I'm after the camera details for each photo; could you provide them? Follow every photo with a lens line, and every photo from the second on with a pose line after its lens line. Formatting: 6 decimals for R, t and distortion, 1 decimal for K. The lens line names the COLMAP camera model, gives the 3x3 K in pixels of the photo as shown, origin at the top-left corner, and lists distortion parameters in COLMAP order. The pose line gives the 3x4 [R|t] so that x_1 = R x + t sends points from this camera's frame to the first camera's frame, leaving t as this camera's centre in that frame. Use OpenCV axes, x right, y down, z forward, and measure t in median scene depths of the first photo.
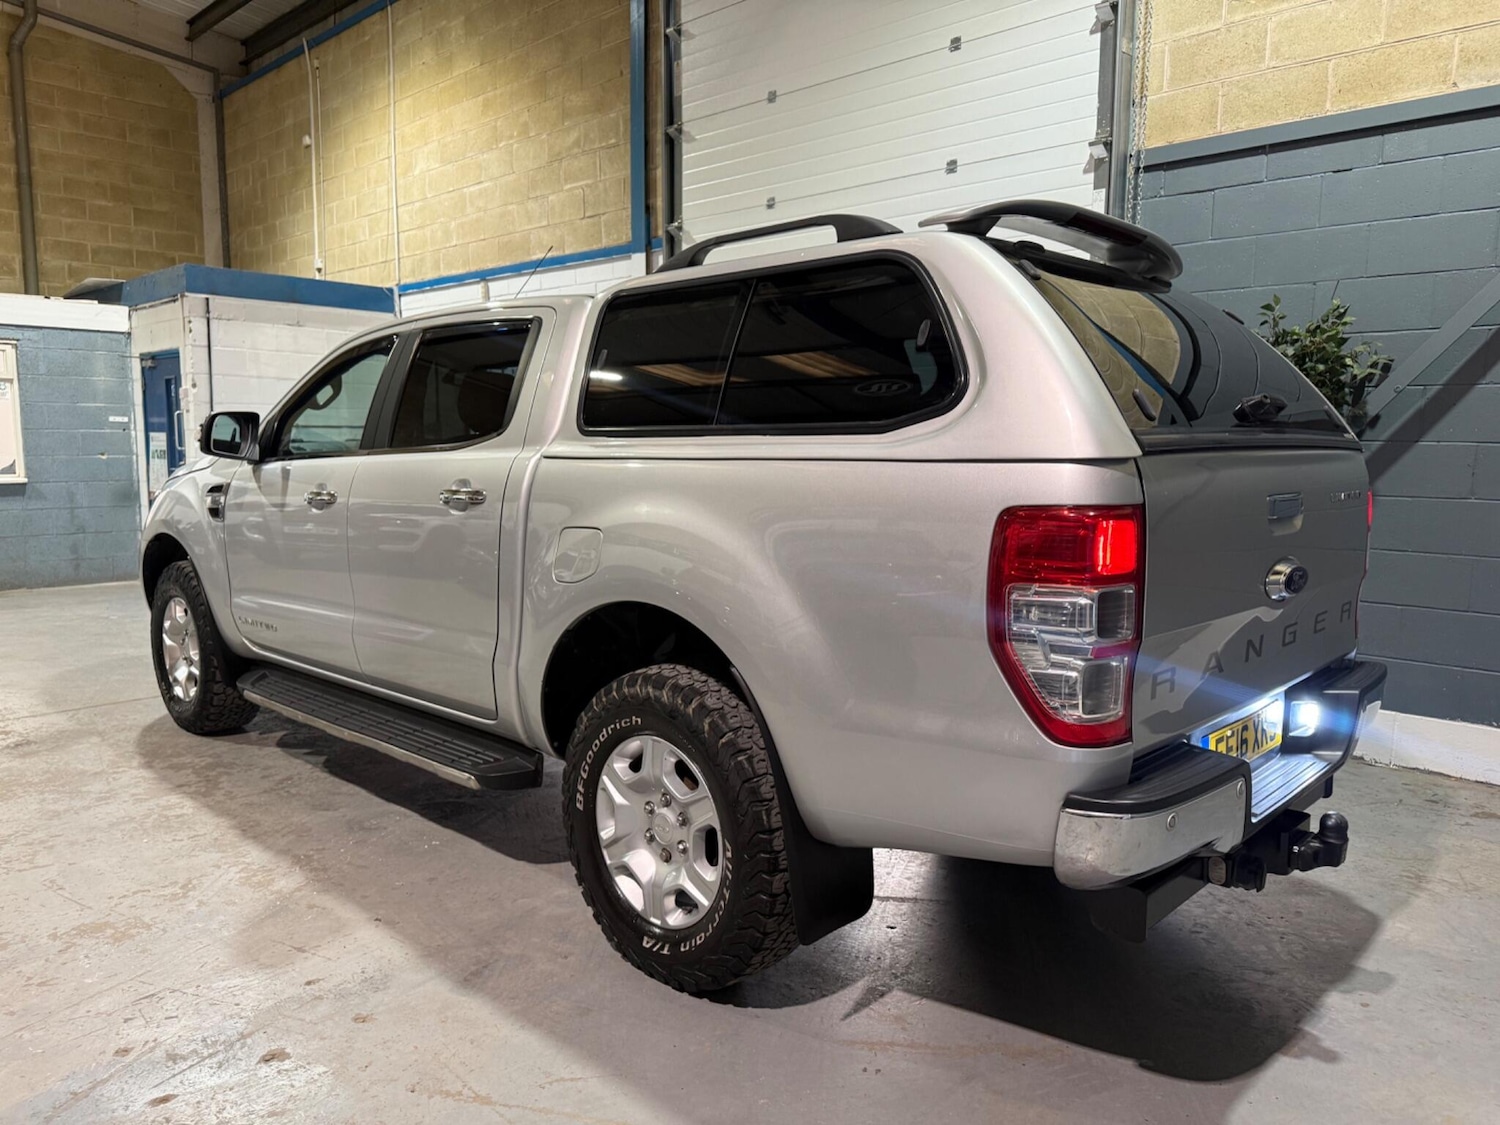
lens RADIAL K [[1066.4, 0, 746.7], [0, 1066.4, 562.5], [0, 0, 1]] dist [0.006493, -0.009676]
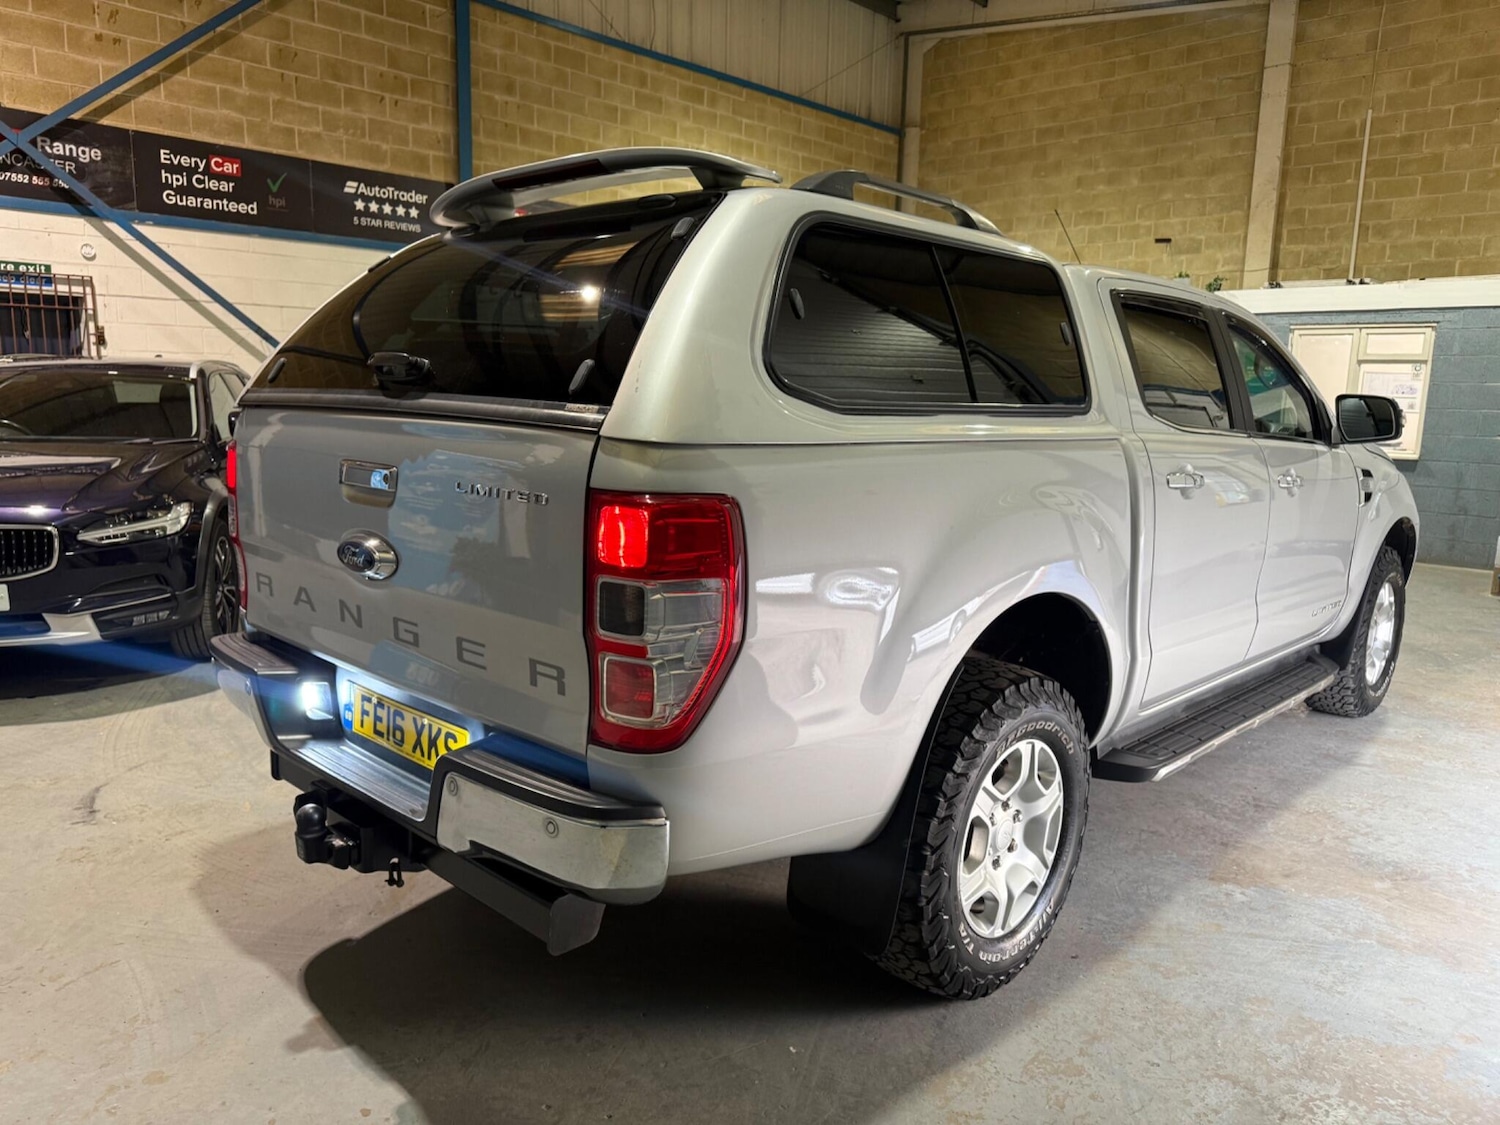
lens RADIAL K [[1067.0, 0, 745.7], [0, 1067.0, 558.0], [0, 0, 1]] dist [0.002606, -0.005717]
pose [[0.000964, 0.149410, -0.988775, 0.741914], [-0.140111, 0.979042, 0.147802, -0.086020], [0.990135, 0.138396, 0.021878, 0.682601]]
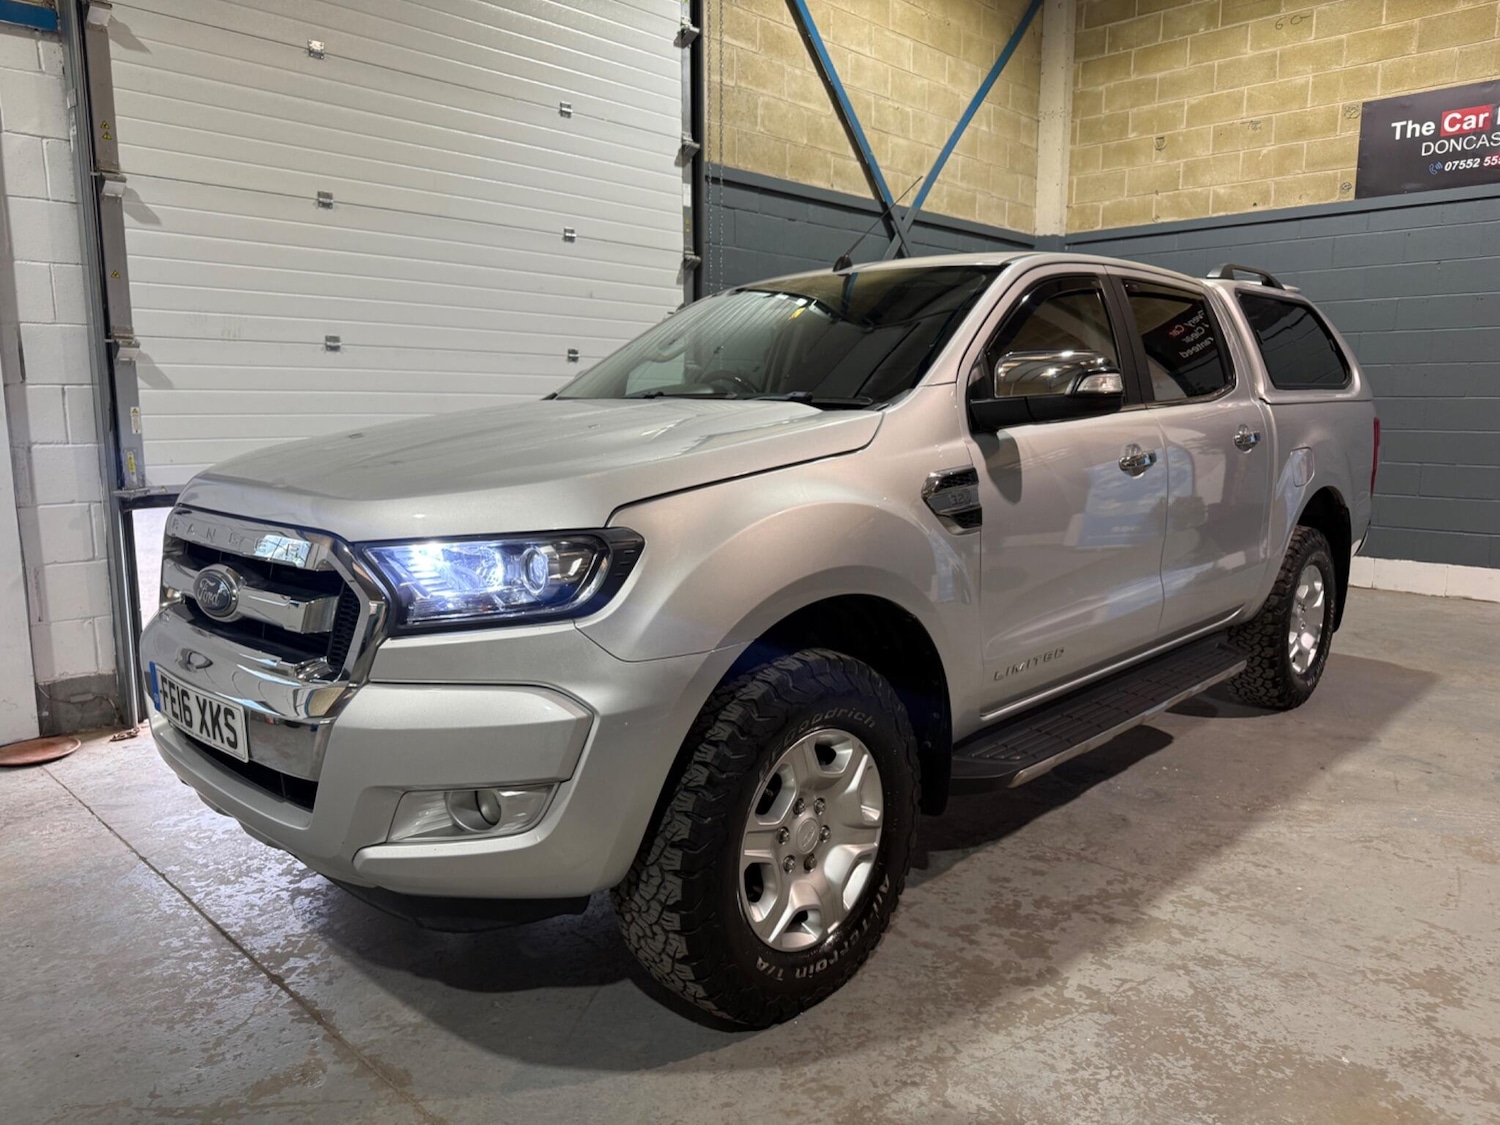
lens RADIAL K [[1075.9, 0, 750.0], [0, 1075.9, 562.5], [0, 0, 1]] dist [0.008468, -0.006568]
pose [[-0.001292, -0.154511, 0.987990, -1.036955], [0.112576, 0.981688, 0.153672, -0.121883], [-0.993642, 0.111422, 0.016126, 1.066897]]
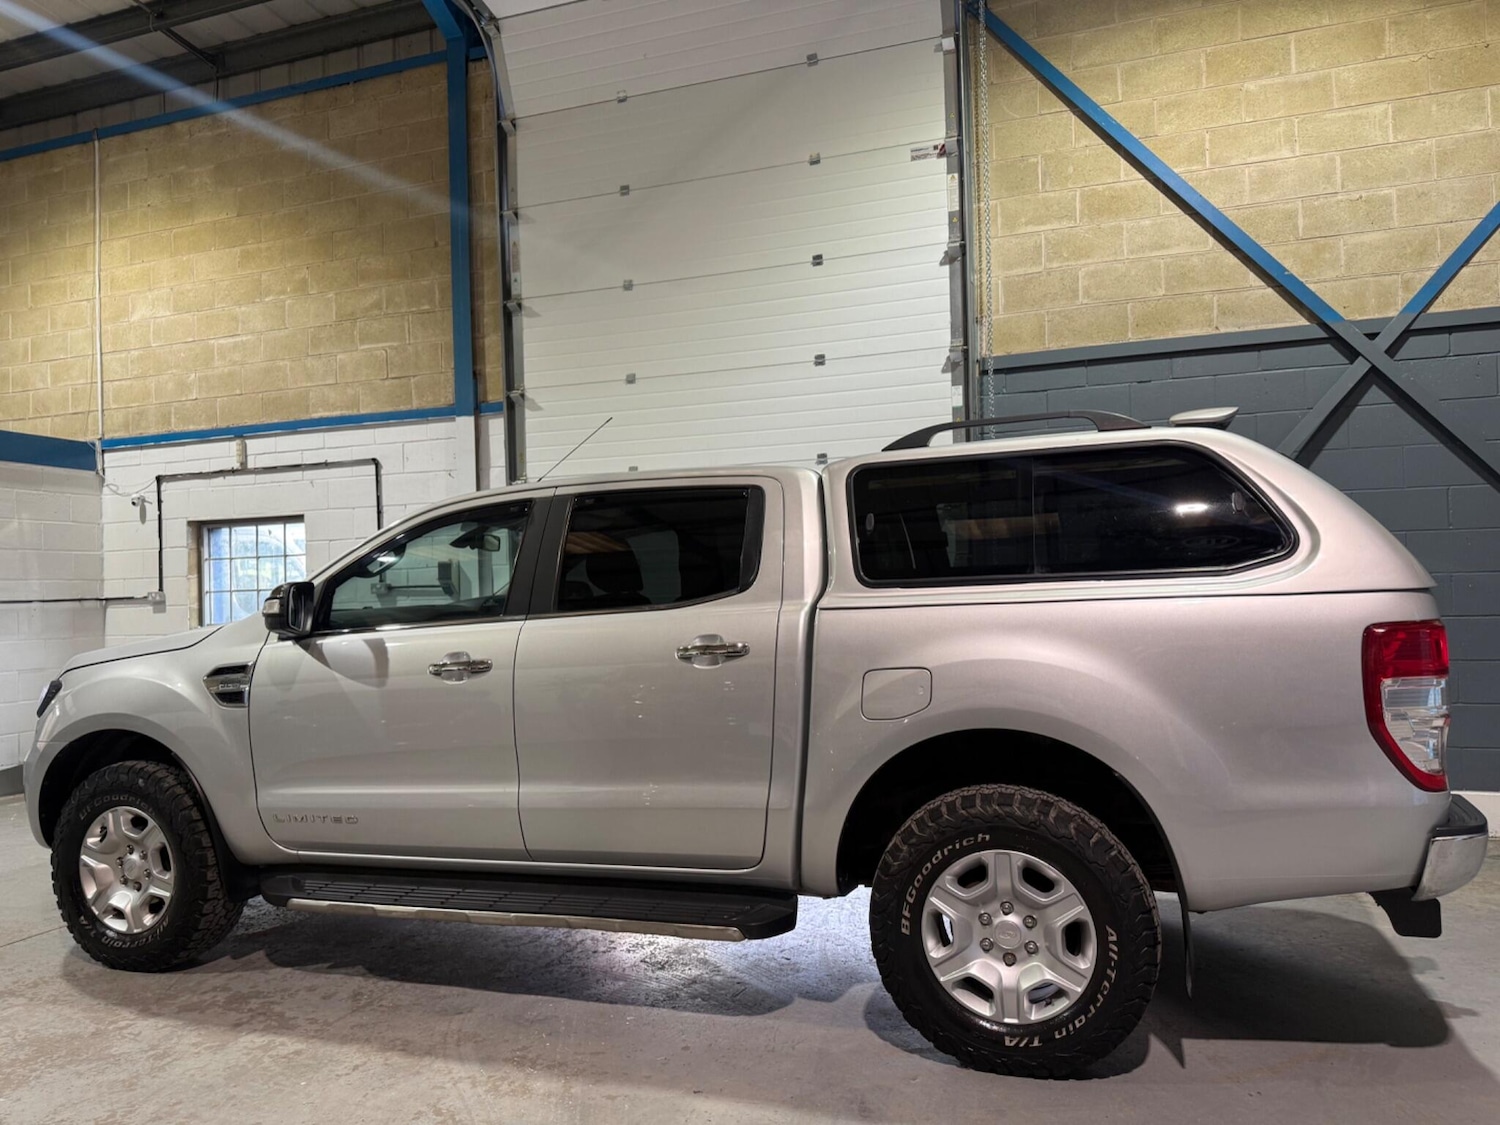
lens RADIAL K [[1063.9, 0, 750.0], [0, 1063.9, 562.5], [0, 0, 1]] dist [0.007271, -0.012116]
pose [[0.909247, -0.022027, 0.415673, -0.452481], [0.082440, 0.988347, -0.127958, -0.009179], [-0.408011, 0.150614, 0.900468, 0.022587]]
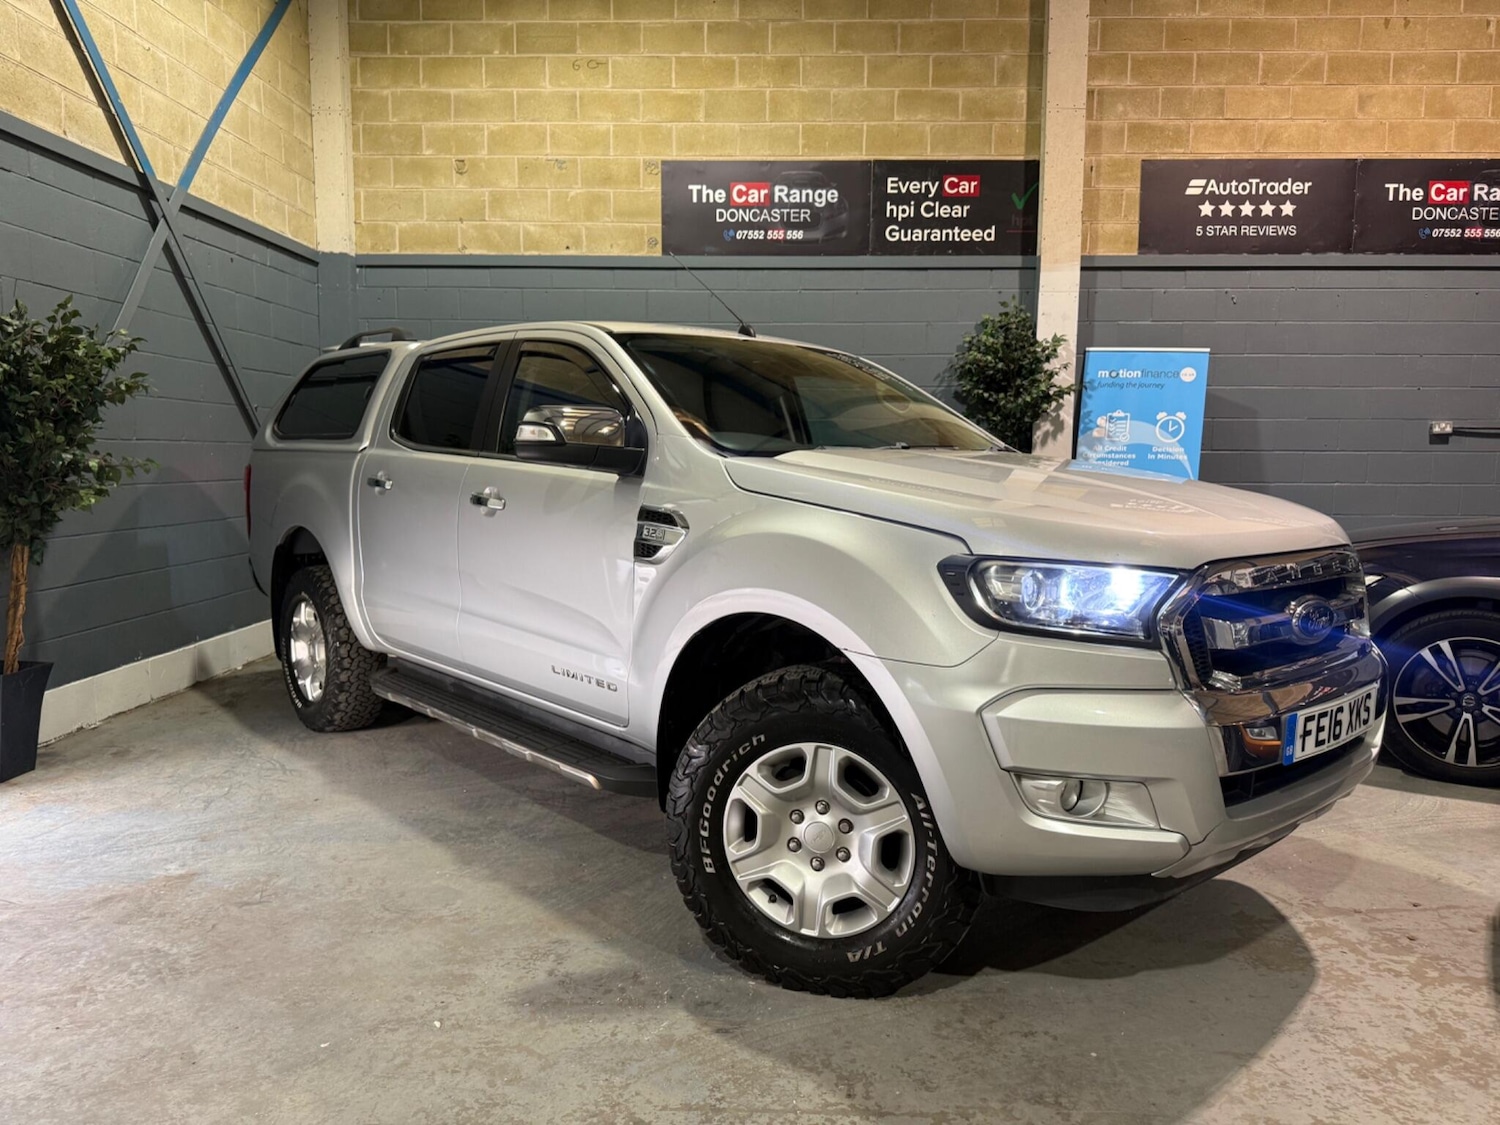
lens RADIAL K [[1069.2, 0, 751.1], [0, 1069.2, 568.2], [0, 0, 1]] dist [0.023069, -0.028769]
pose [[-0.675352, -0.089860, 0.732000, -0.680461], [0.072566, 0.979636, 0.187210, -0.133237], [-0.733916, 0.179551, -0.655079, 1.188721]]
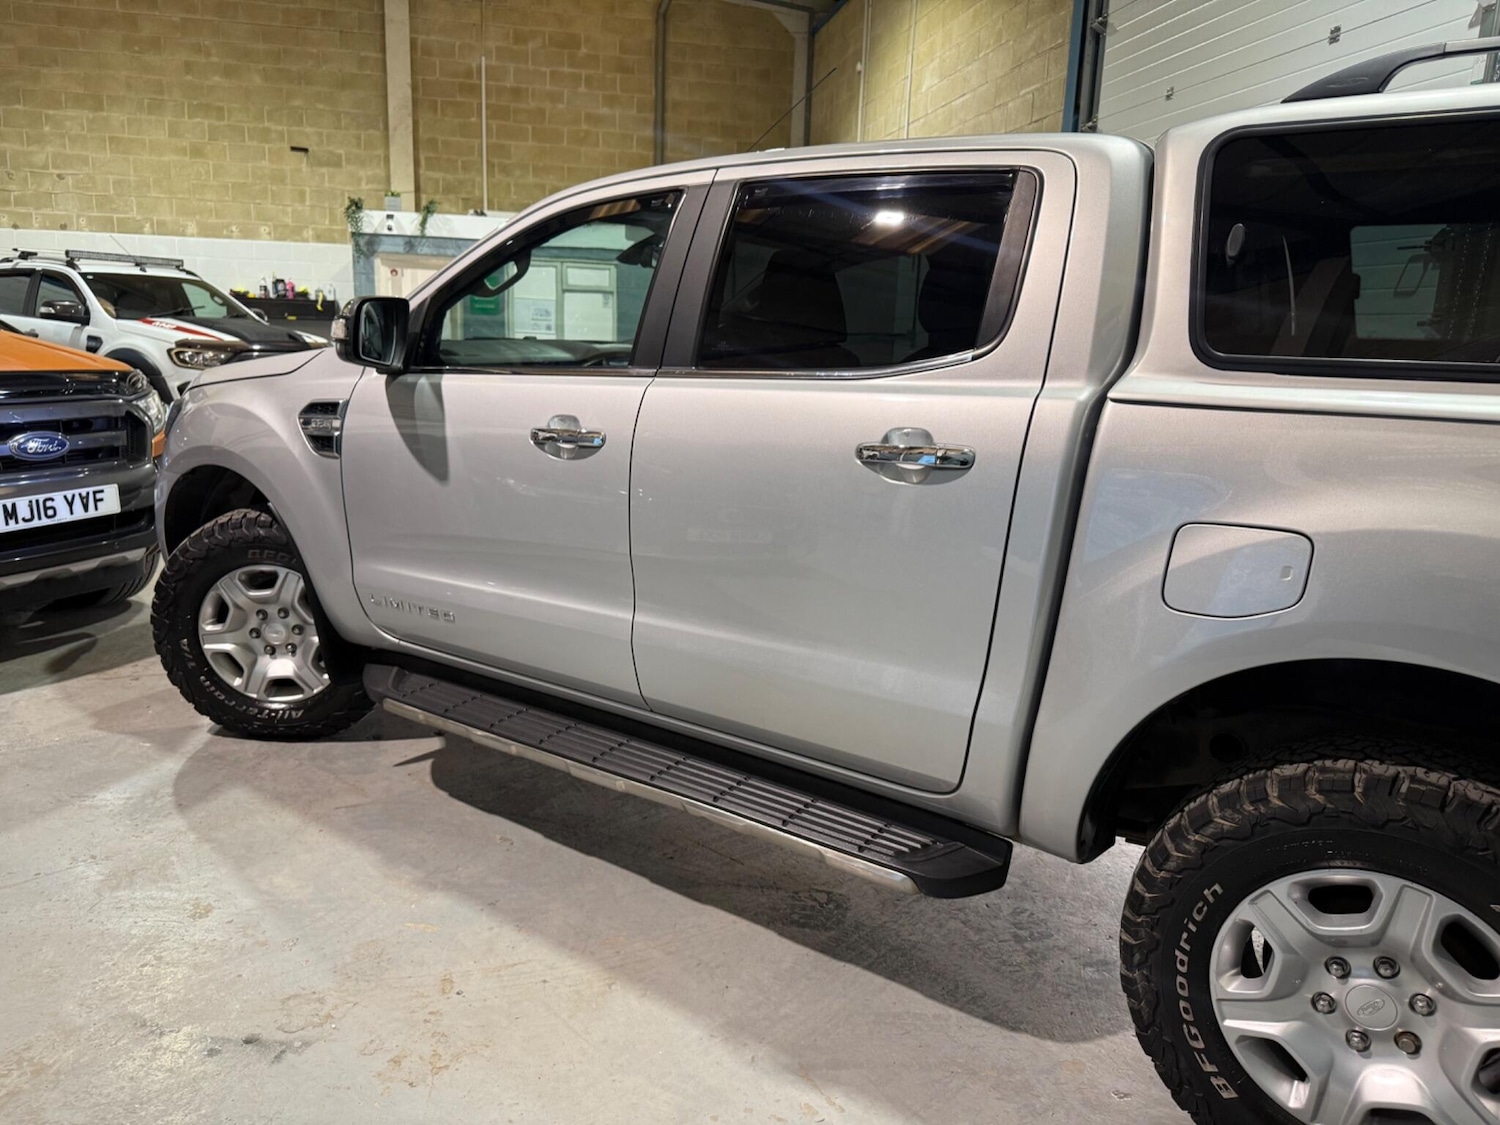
lens RADIAL K [[1058.6, 0, 750.2], [0, 1058.6, 571.4], [0, 0, 1]] dist [-0.001022, -0.005189]
pose [[0.823128, 0.146174, -0.548720, 0.411845], [-0.094948, 0.988126, 0.120798, -0.005512], [0.559862, -0.047333, 0.827233, 0.022705]]
